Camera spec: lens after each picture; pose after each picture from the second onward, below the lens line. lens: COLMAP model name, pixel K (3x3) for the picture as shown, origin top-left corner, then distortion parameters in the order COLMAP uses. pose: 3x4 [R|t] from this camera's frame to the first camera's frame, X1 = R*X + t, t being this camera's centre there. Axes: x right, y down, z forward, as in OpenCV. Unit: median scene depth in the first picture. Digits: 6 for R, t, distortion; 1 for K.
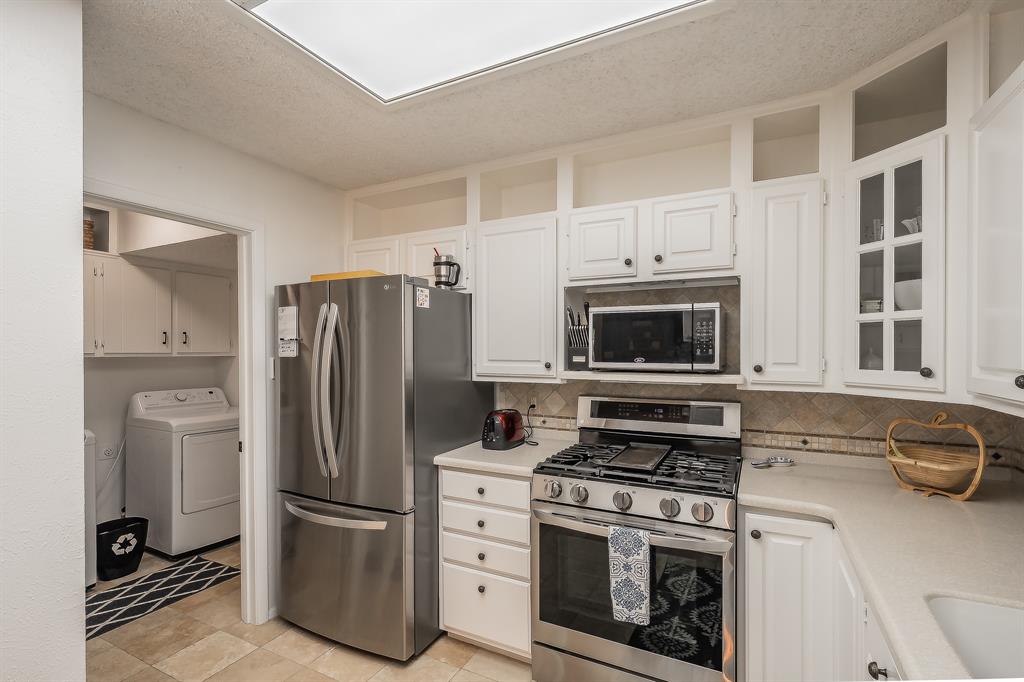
lens RADIAL K [[473.0, 0, 513.3], [0, 473.0, 352.0], [0, 0, 1]] dist [0.002391, -0.000392]
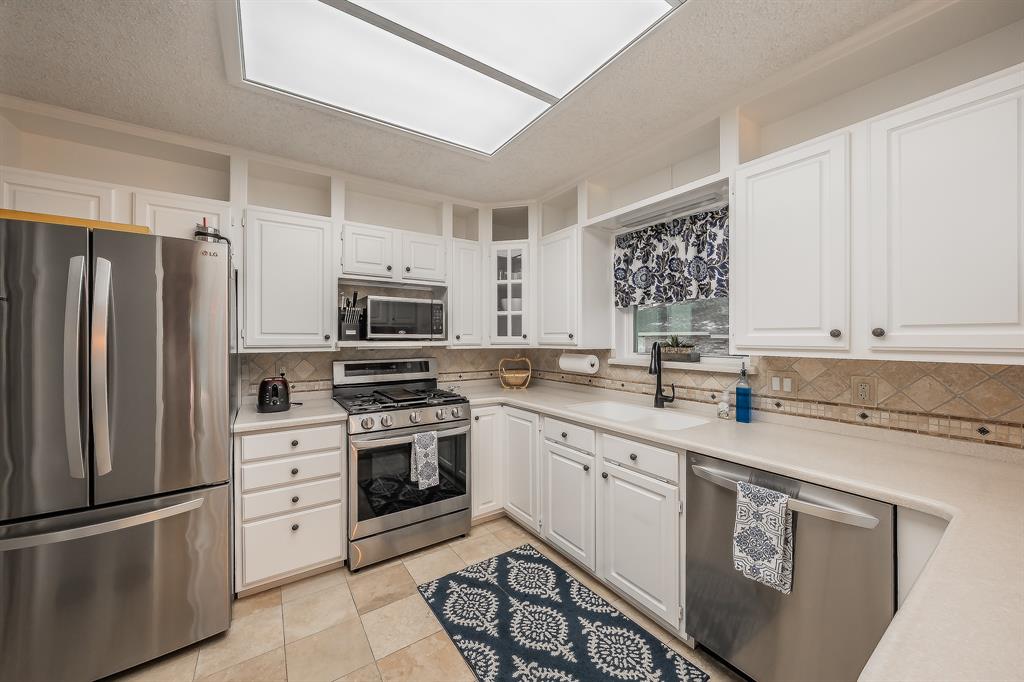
lens RADIAL K [[368.4, 0, 512.0], [0, 368.4, 337.1], [0, 0, 1]] dist [-0.003511, -0.000123]
pose [[0.480749, 0.002986, 0.876853, -0.659957], [0.007392, 0.999945, -0.007458, 0.046831], [-0.876827, 0.010067, 0.480700, 0.100824]]
